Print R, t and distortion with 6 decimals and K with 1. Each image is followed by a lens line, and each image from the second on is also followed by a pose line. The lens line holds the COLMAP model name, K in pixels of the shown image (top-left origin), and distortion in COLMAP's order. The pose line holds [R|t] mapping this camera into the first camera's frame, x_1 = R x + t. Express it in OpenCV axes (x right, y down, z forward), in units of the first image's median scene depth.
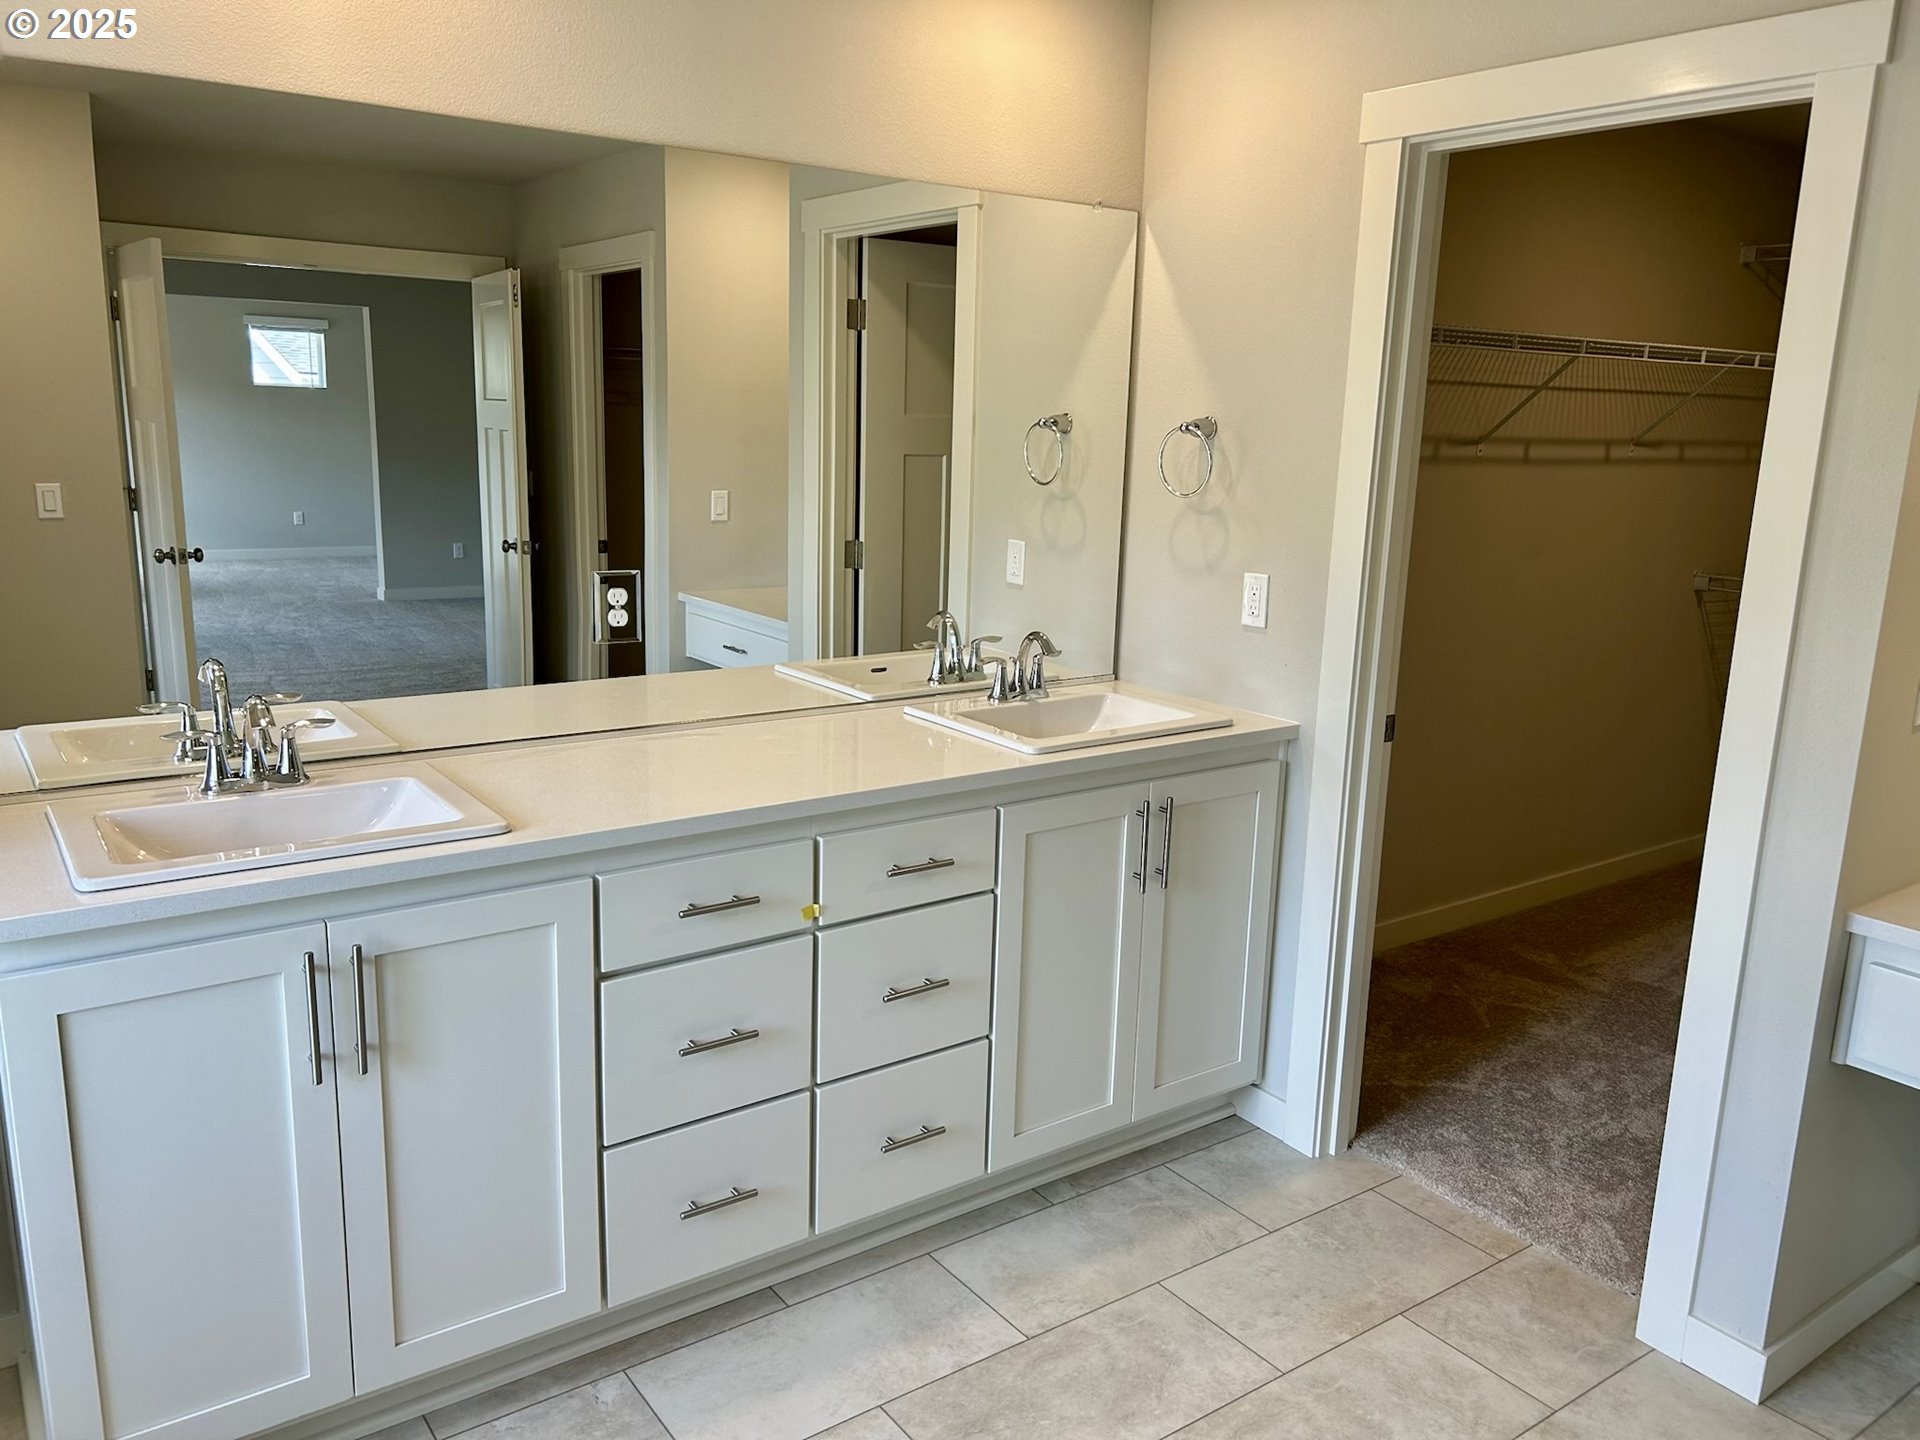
lens RADIAL K [[1453.3, 0, 970.2], [0, 1453.3, 717.2], [0, 0, 1]] dist [0.051458, -0.059968]
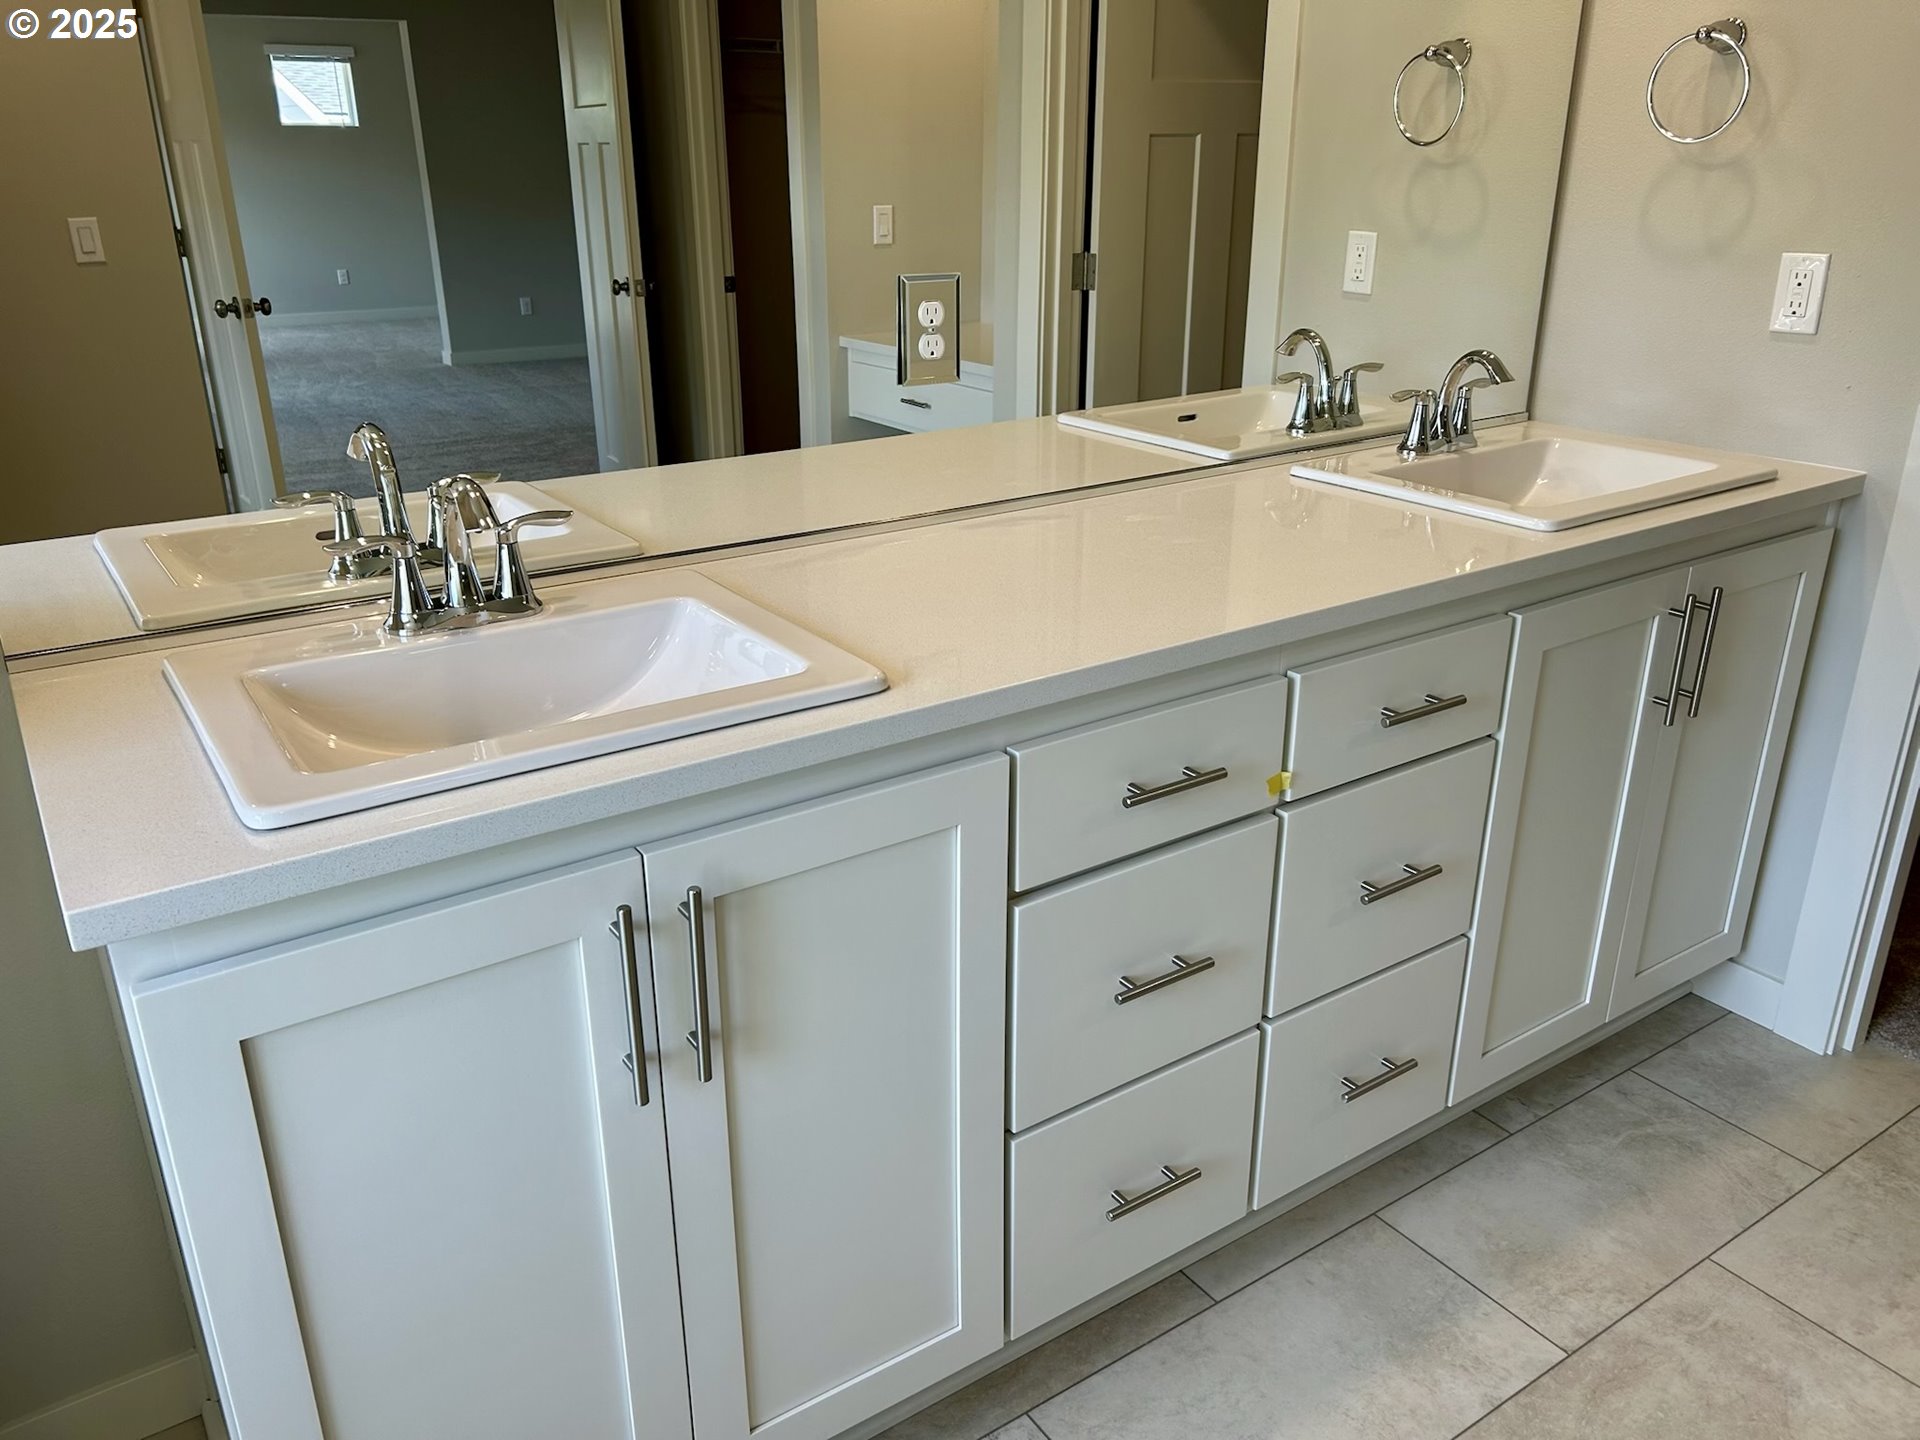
lens RADIAL K [[1453.3, 0, 947.3], [0, 1453.3, 715.2], [0, 0, 1]] dist [0.051458, -0.059968]
pose [[0.998719, -0.021692, -0.045706, -0.205419], [0.028771, 0.986631, 0.160408, -0.007375], [0.041615, -0.161518, 0.985992, 0.301758]]
